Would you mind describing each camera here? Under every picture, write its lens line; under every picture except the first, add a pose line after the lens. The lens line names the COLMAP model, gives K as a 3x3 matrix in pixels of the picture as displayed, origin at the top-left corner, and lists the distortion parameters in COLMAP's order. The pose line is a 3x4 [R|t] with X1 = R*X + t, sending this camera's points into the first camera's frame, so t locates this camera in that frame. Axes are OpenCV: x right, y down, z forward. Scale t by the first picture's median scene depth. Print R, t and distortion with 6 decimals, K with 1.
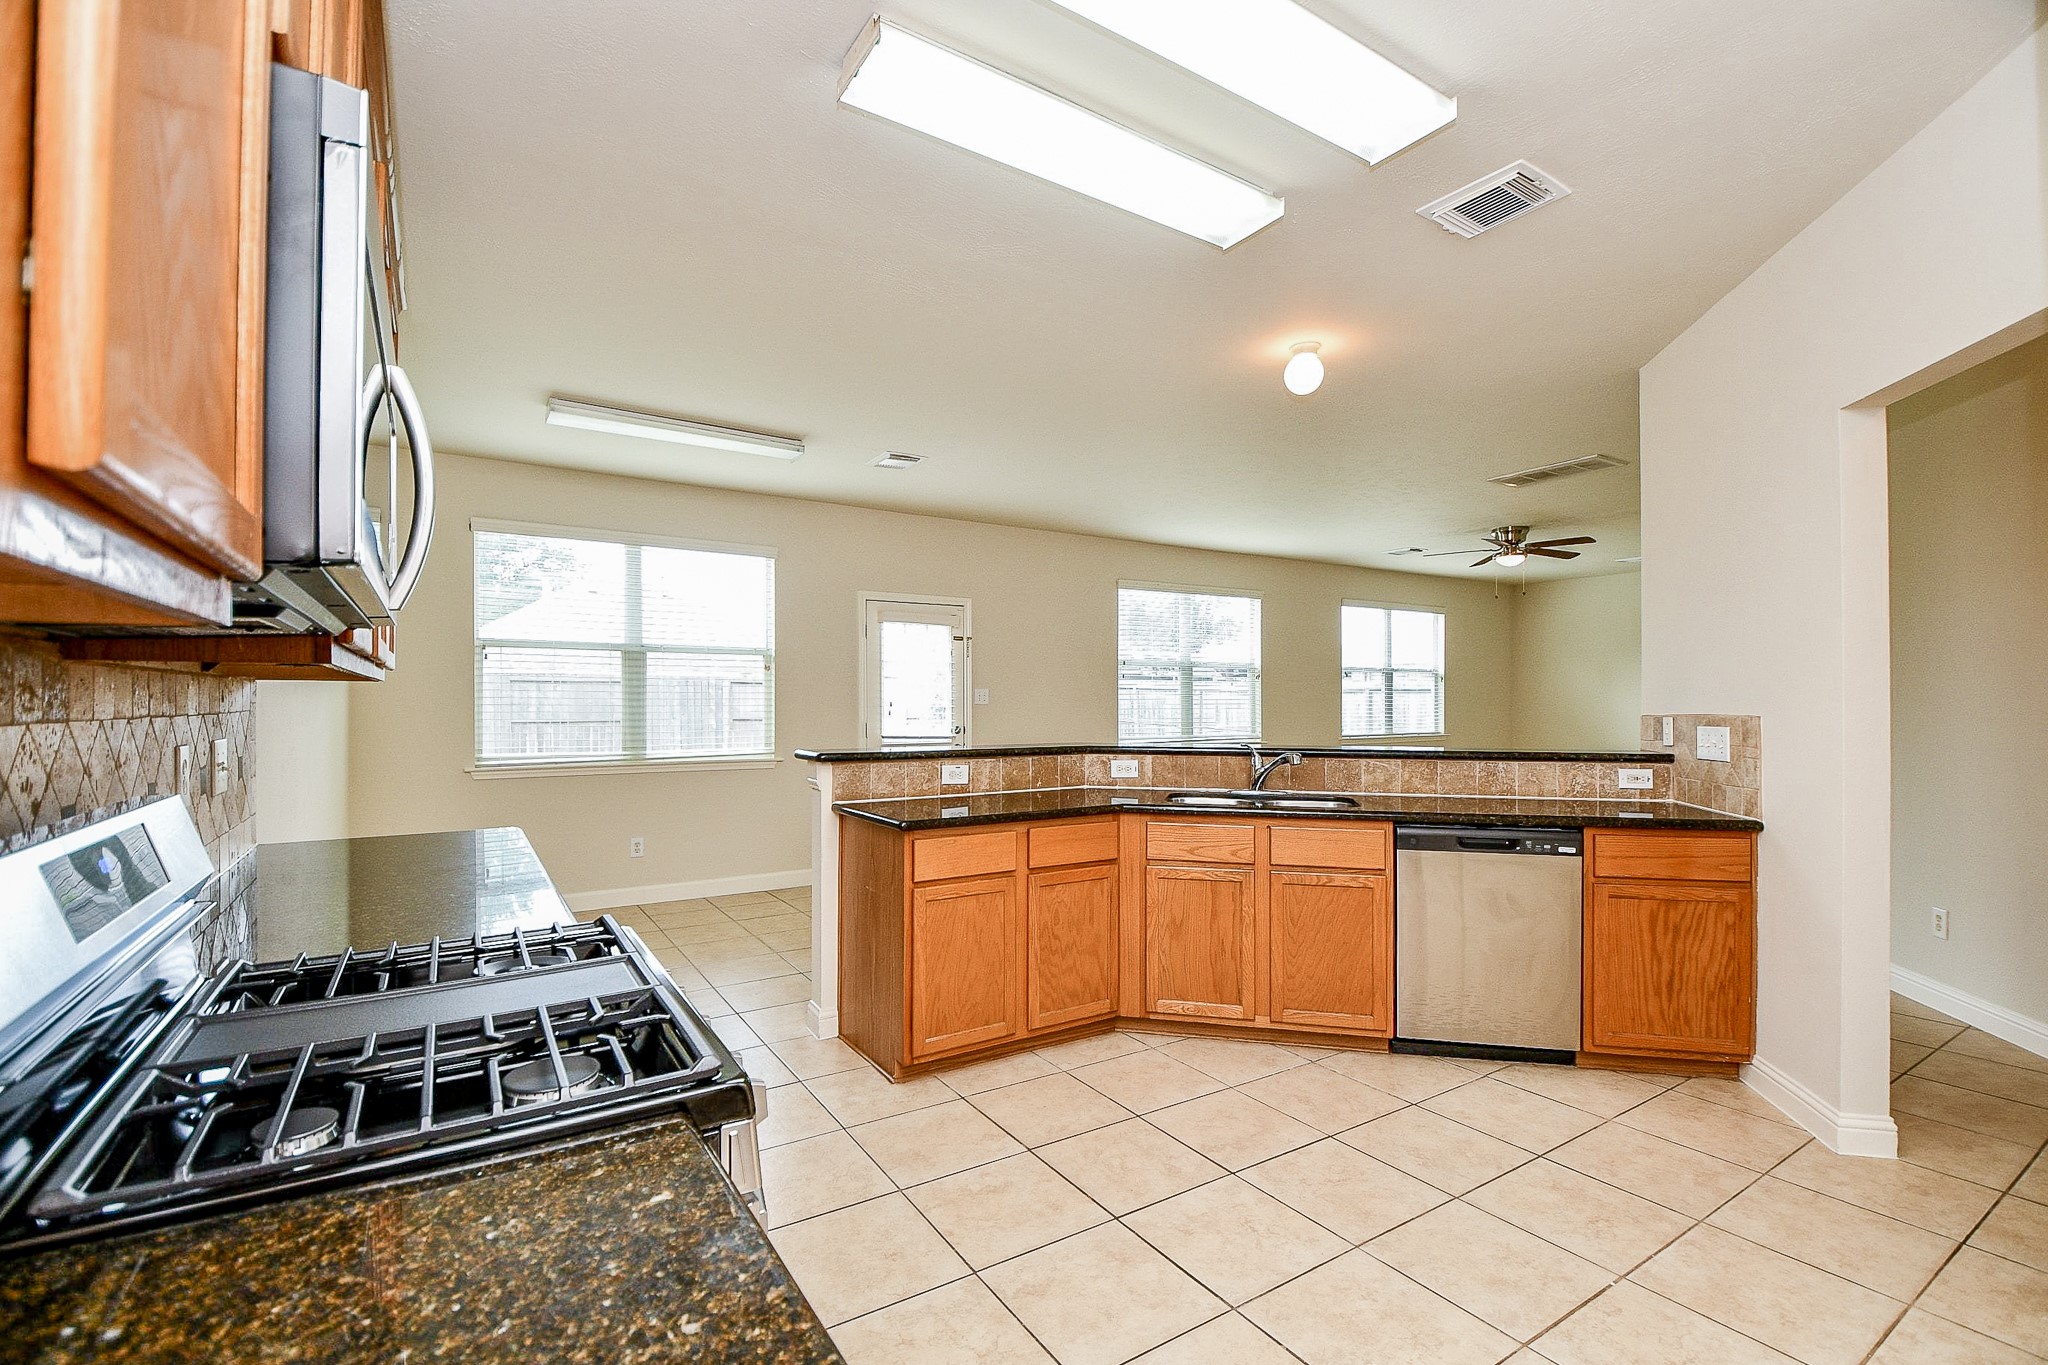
lens RADIAL K [[899.0, 0, 1022.7], [0, 899.0, 692.1], [0, 0, 1]] dist [0.002049, -0.012440]
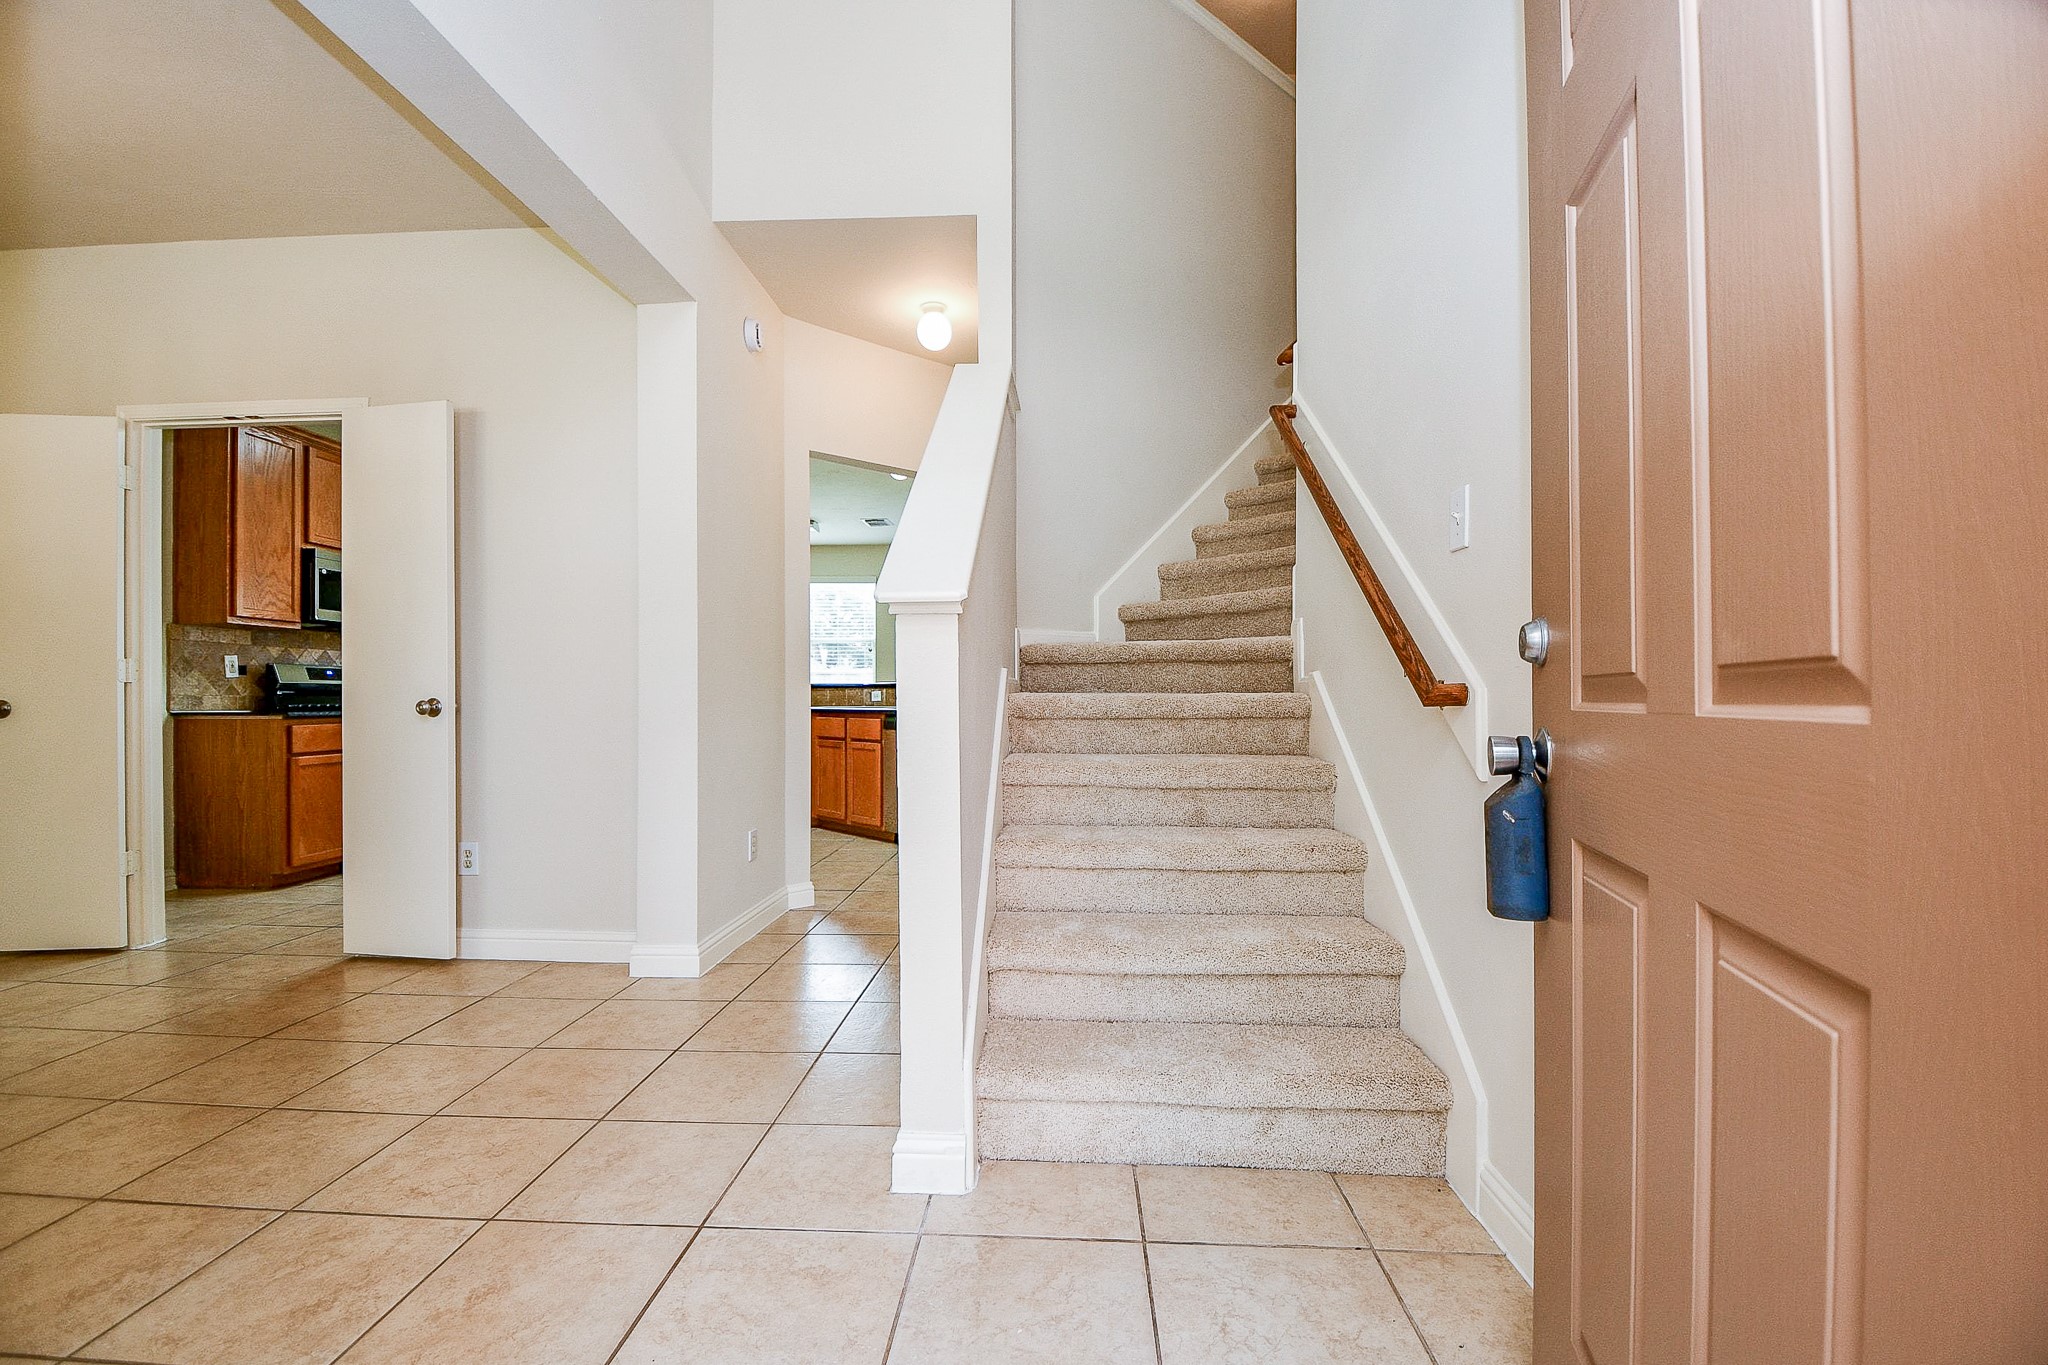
lens RADIAL K [[899.0, 0, 1031.9], [0, 899.0, 693.4], [0, 0, 1]] dist [0.002049, -0.012440]
pose [[0.824318, -0.004860, -0.566107, 1.507917], [0.007349, 0.999971, 0.002115, 0.085688], [0.566080, -0.005904, 0.824329, -0.320168]]
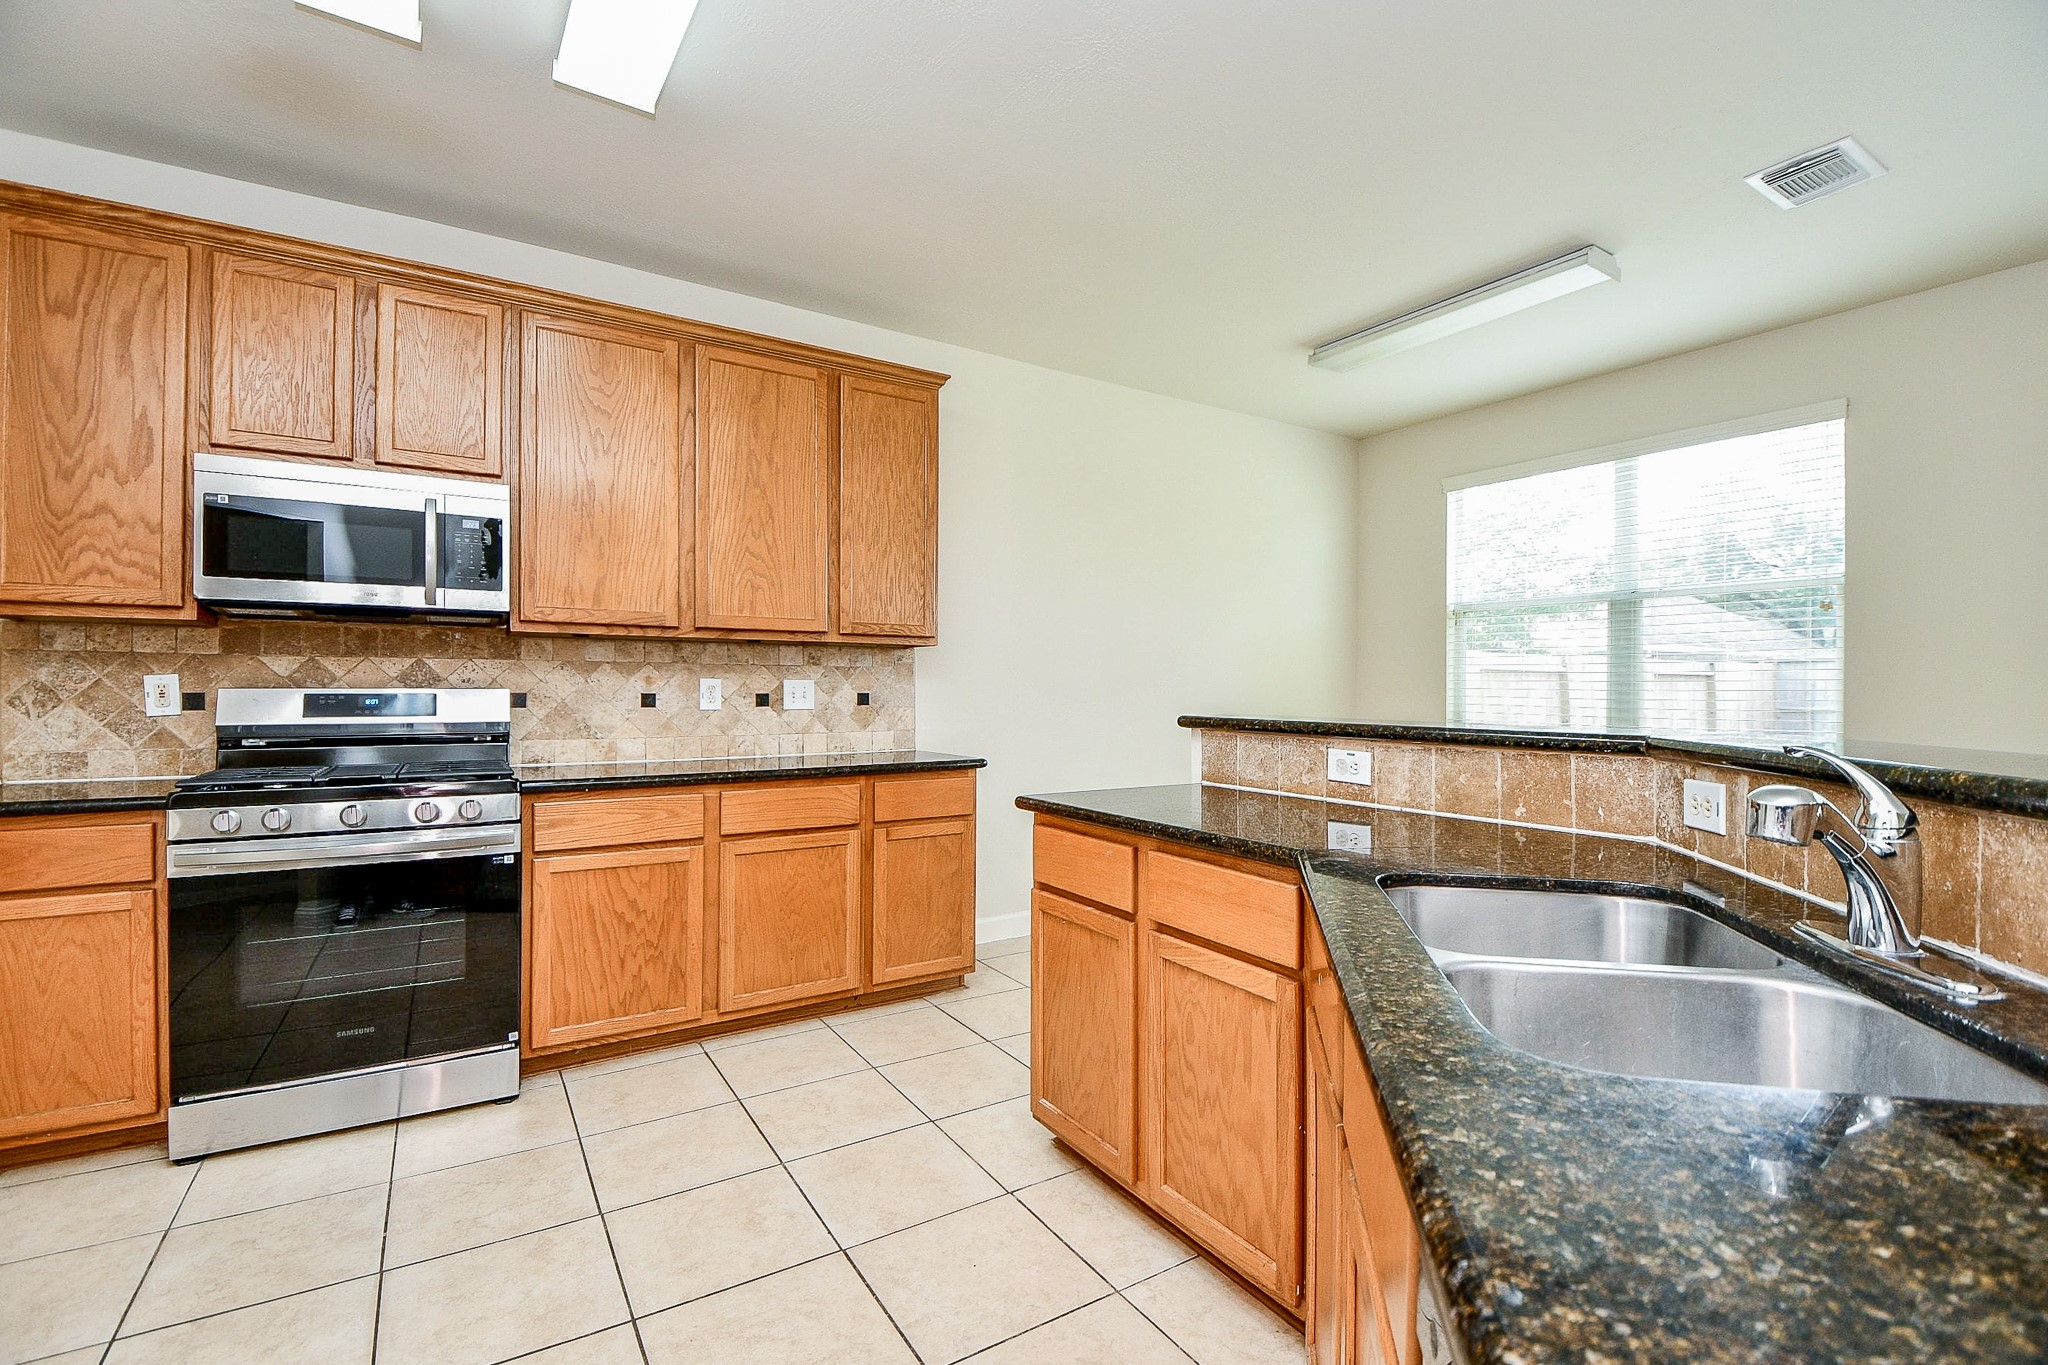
lens RADIAL K [[899.0, 0, 1031.5], [0, 899.0, 687.1], [0, 0, 1]] dist [0.002049, -0.012440]
pose [[0.010210, -0.000615, -0.999948, 0.508195], [0.007900, 0.999969, -0.000534, 0.039396], [0.999917, -0.007894, 0.010215, 0.796338]]
